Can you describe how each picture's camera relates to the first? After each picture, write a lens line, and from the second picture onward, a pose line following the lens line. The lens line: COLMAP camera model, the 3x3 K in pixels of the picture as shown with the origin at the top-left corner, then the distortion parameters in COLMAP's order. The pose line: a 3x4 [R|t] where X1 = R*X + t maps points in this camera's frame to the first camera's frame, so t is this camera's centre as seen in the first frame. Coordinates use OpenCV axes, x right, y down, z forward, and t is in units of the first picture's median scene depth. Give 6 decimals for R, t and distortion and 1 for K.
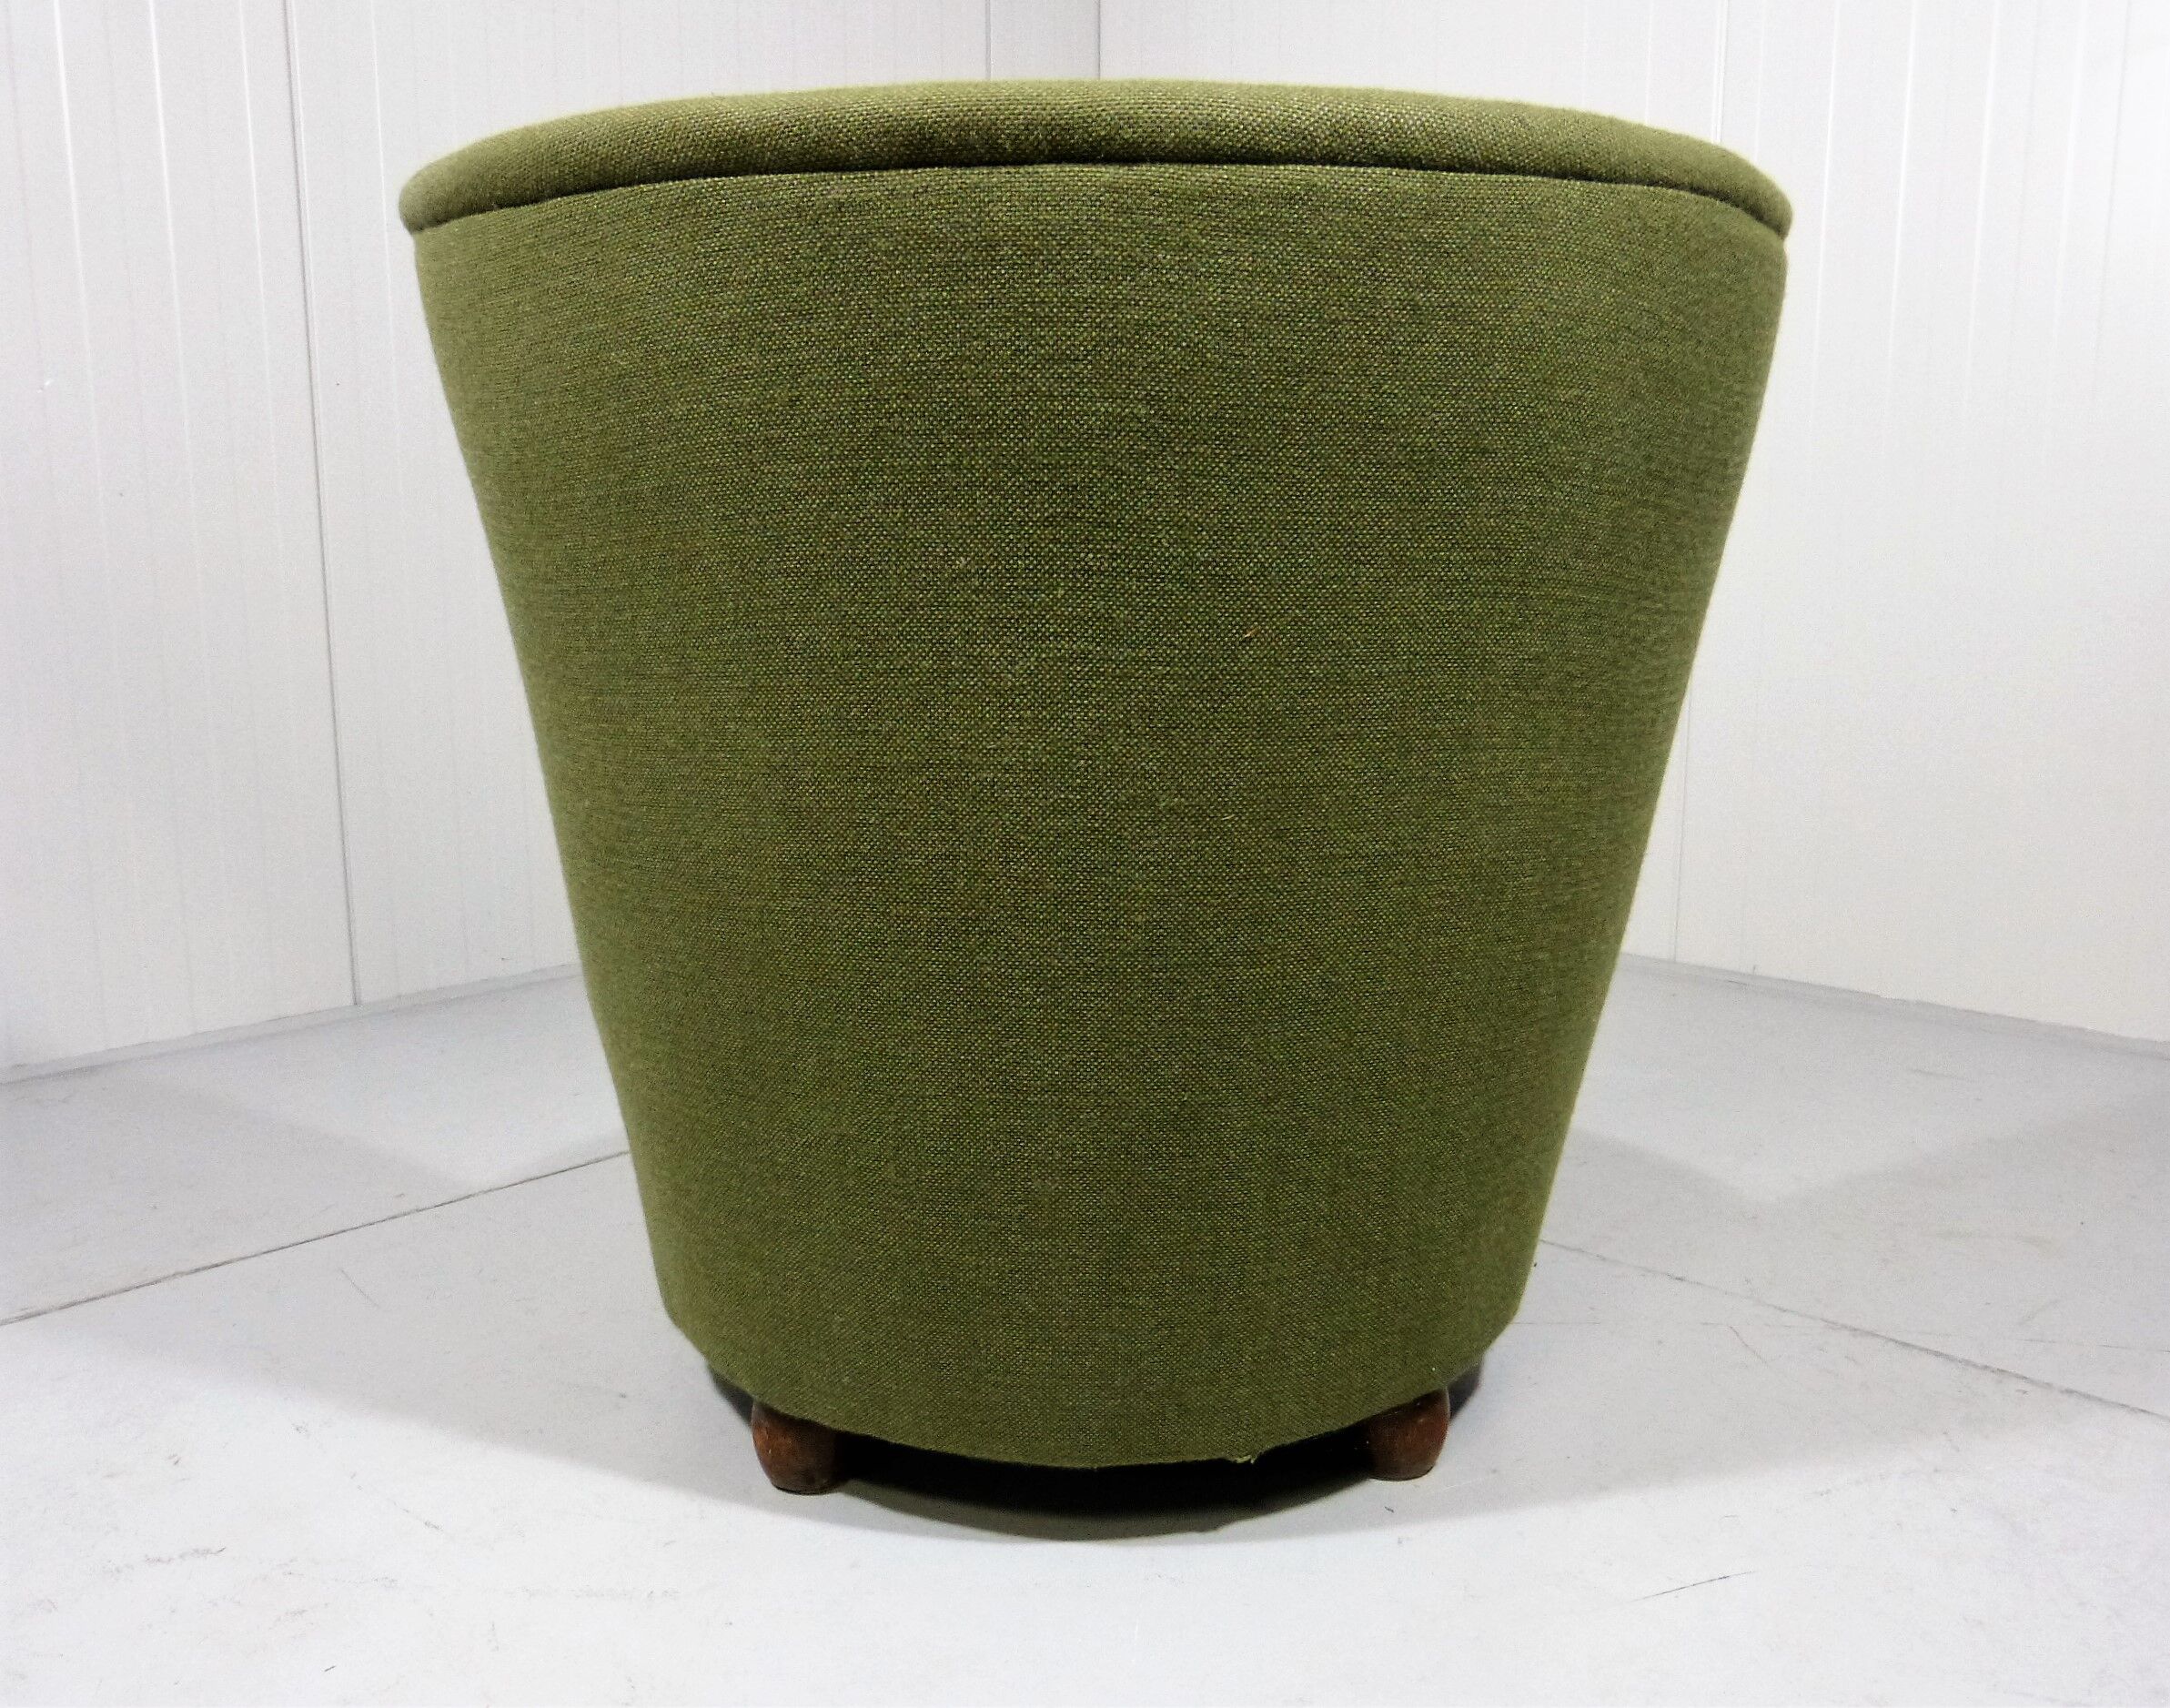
lens RADIAL K [[1738.7, 0, 1138.2], [0, 1738.7, 819.6], [0, 0, 1]] dist [-0.041114, 0.036288]
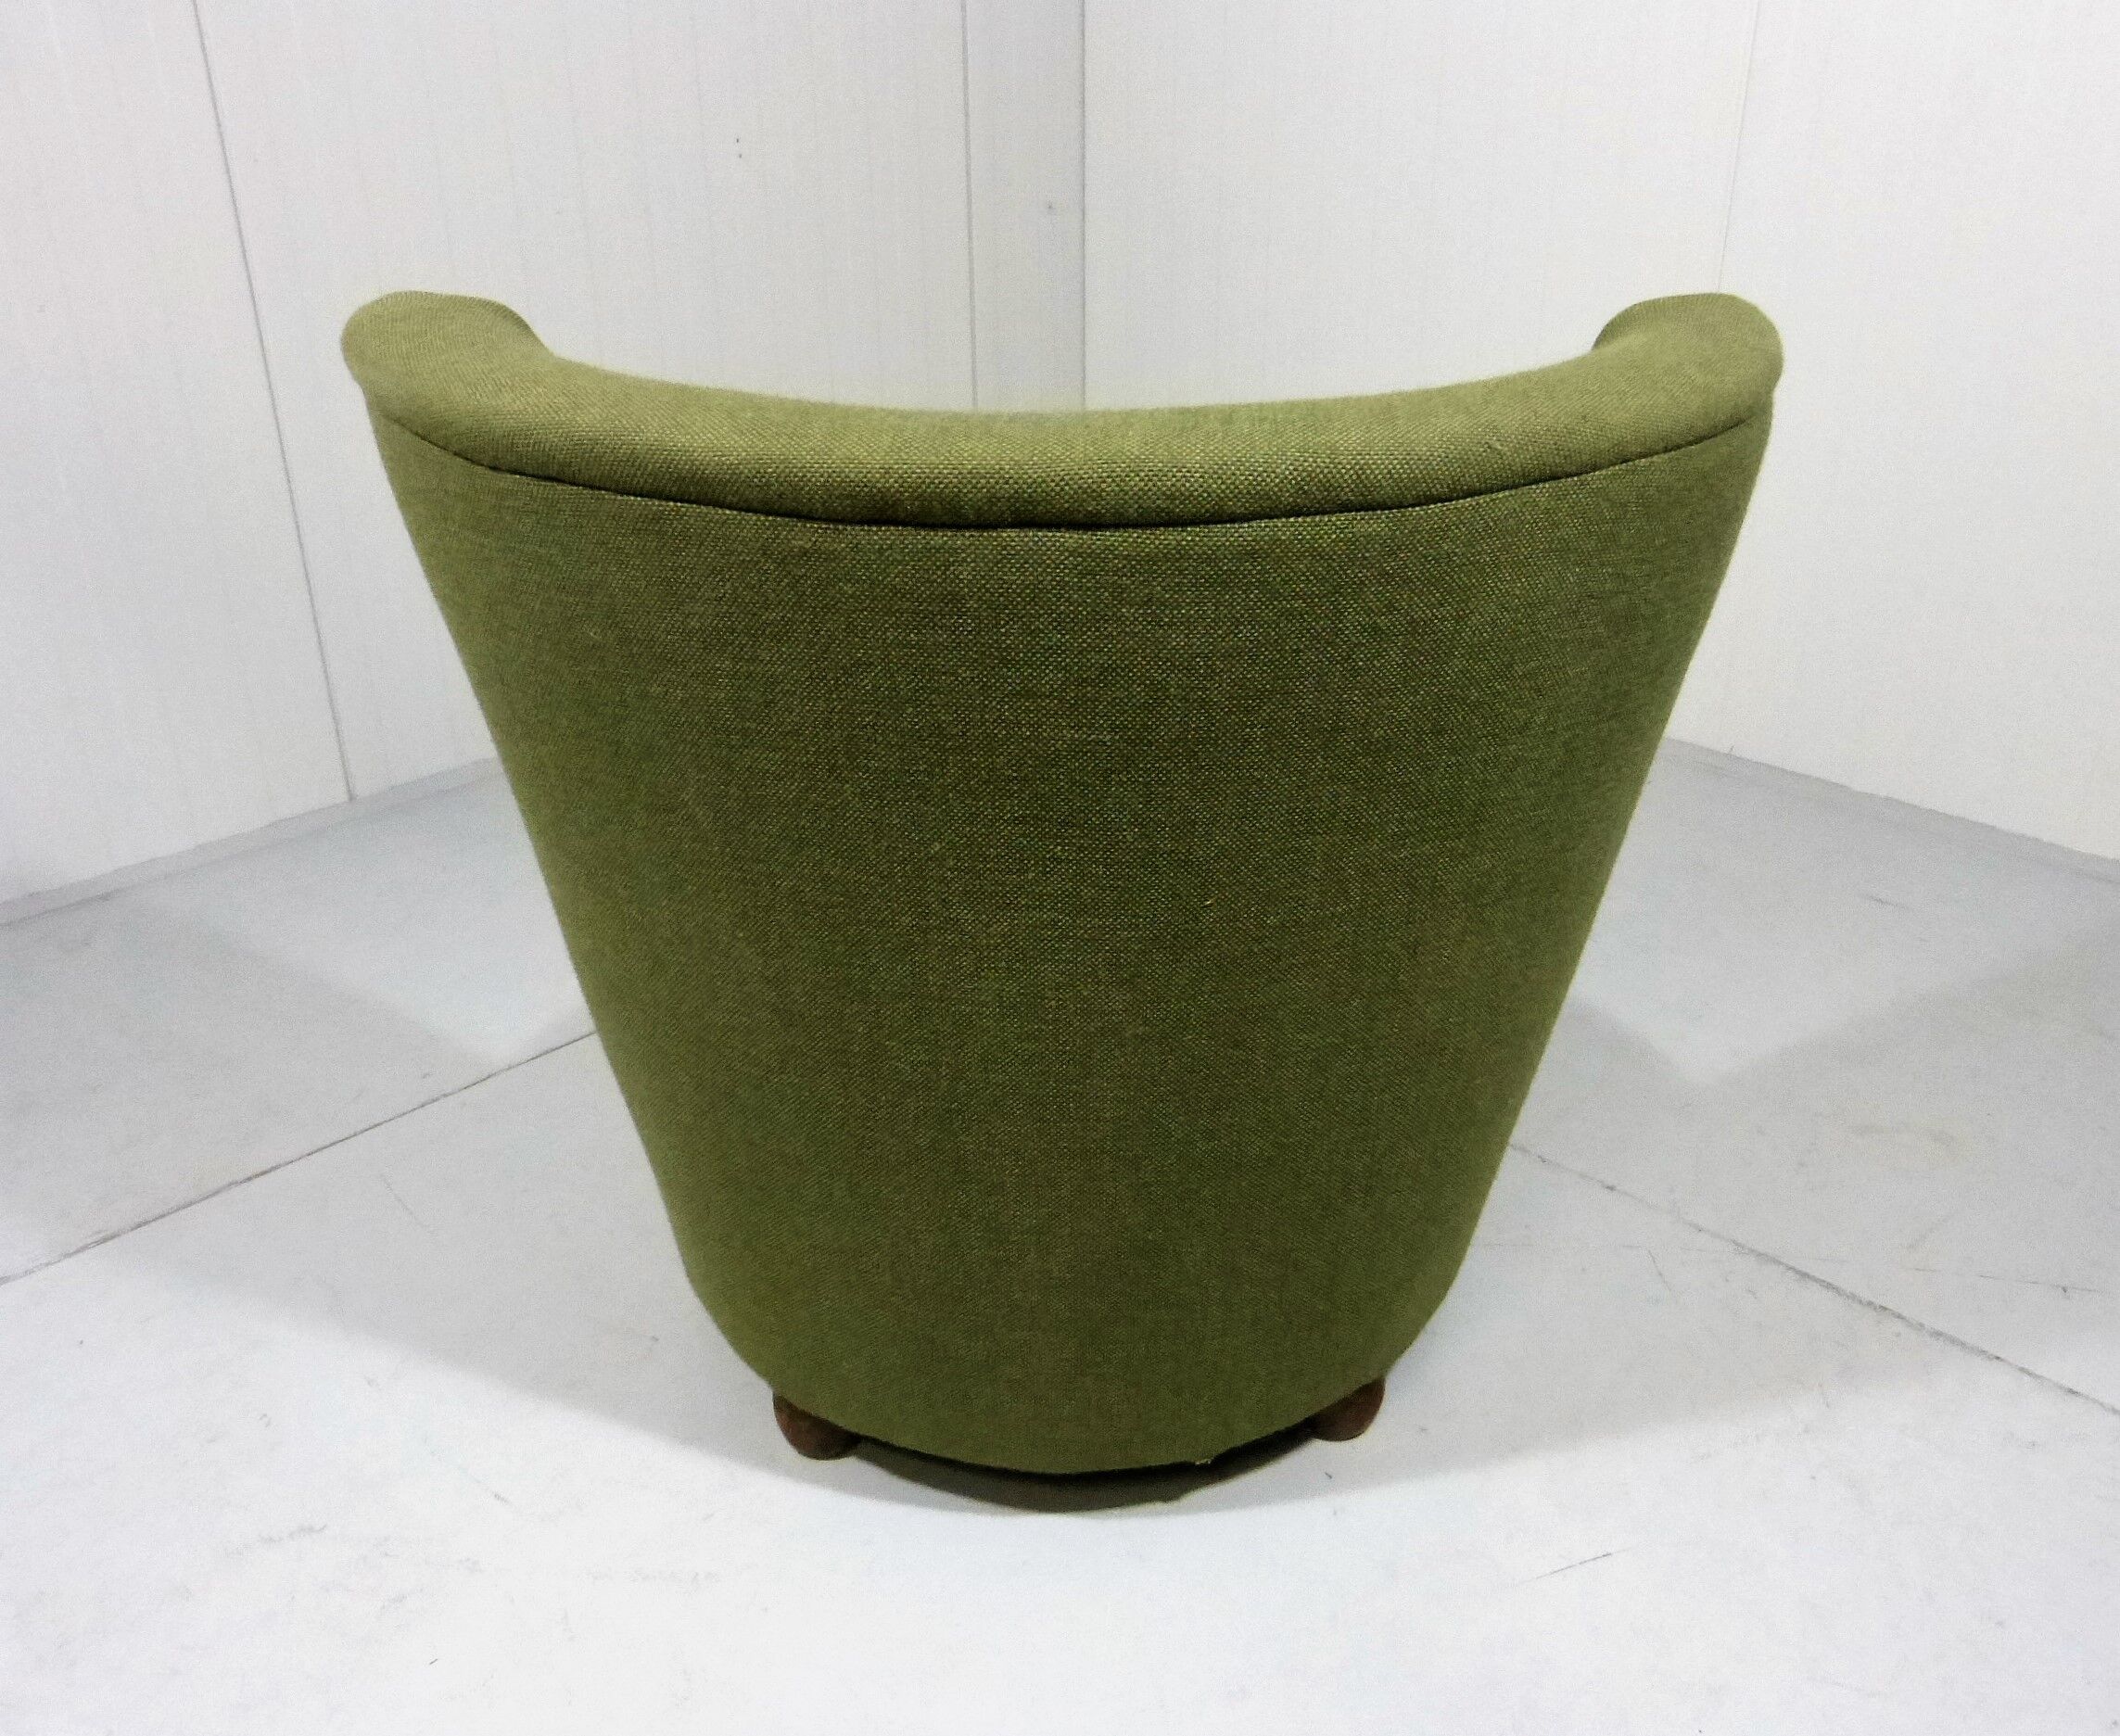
lens RADIAL K [[1785.4, 0, 1153.9], [0, 1785.4, 834.3], [0, 0, 1]] dist [-0.031368, 0.018029]
pose [[0.999924, 0.003677, 0.011790, 0.016465], [-0.006755, 0.962015, 0.272912, -0.435361], [-0.010339, -0.272971, 0.961967, -0.036972]]
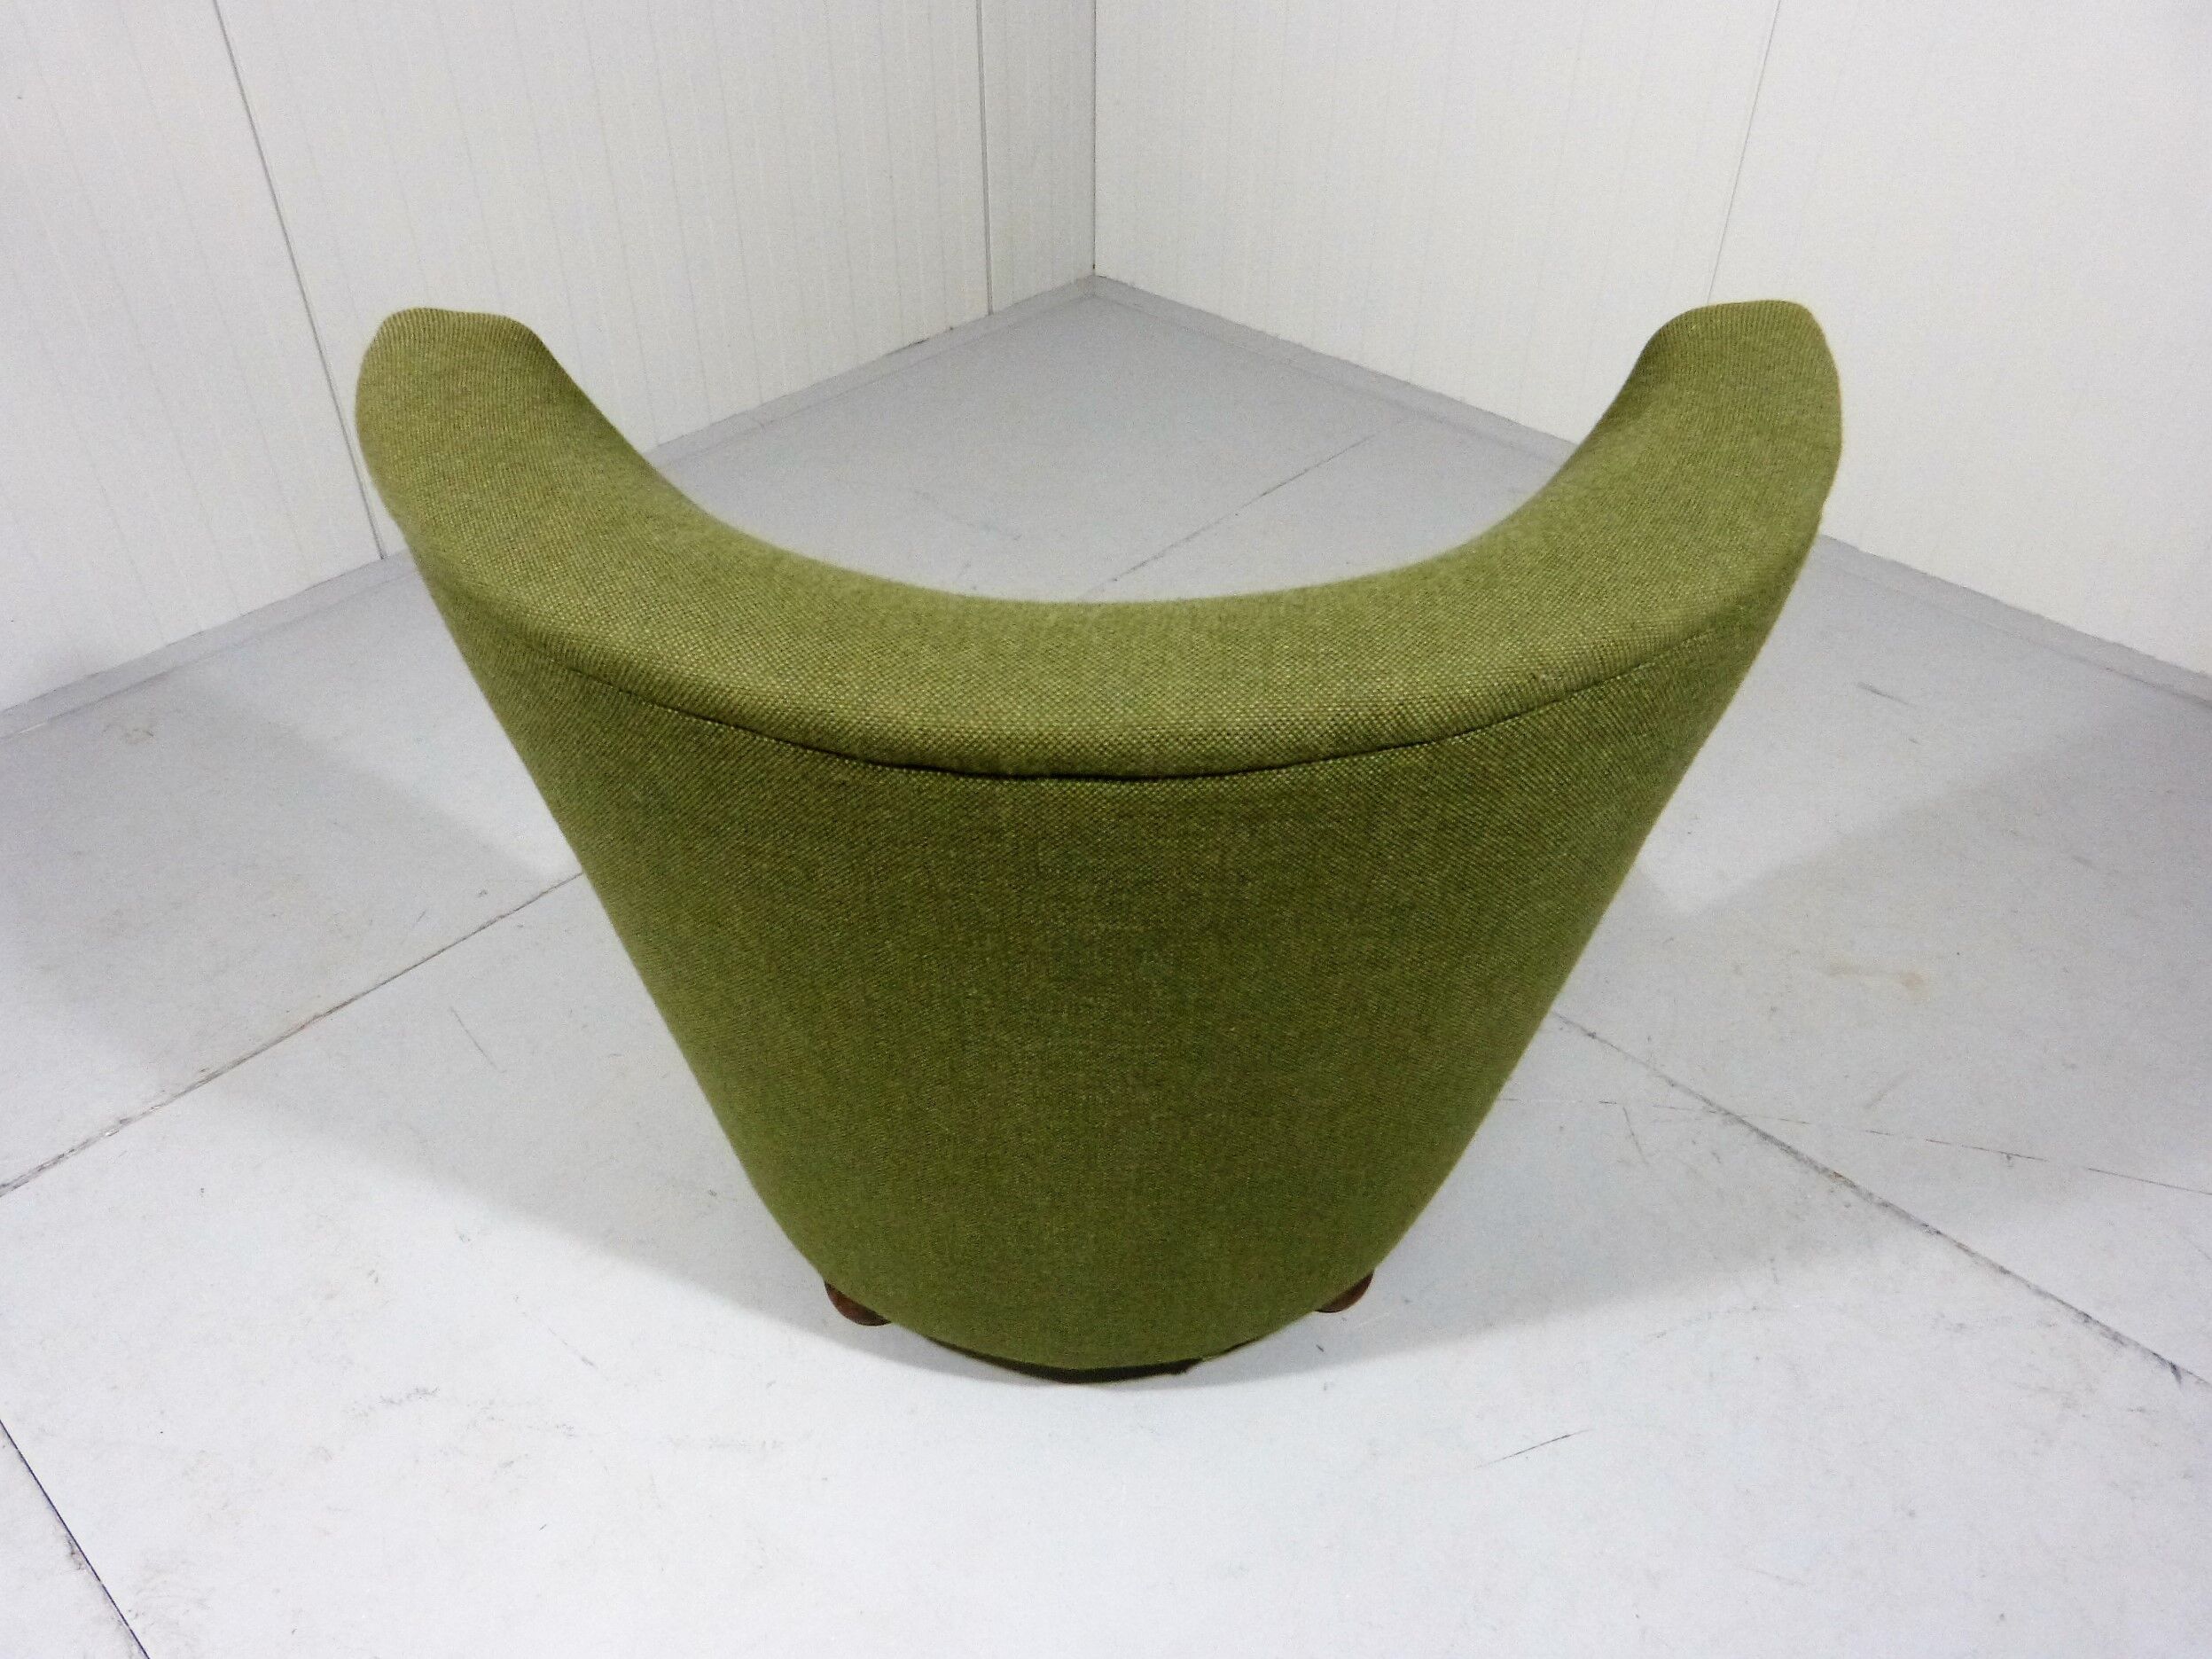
lens RADIAL K [[1719.7, 0, 1103.9], [0, 1719.7, 793.7], [0, 0, 1]] dist [-0.039591, 0.033930]
pose [[0.999832, 0.012780, -0.013166, -0.006821], [-0.004522, 0.867030, 0.498236, -0.770301], [0.017783, -0.498093, 0.866941, 0.116828]]
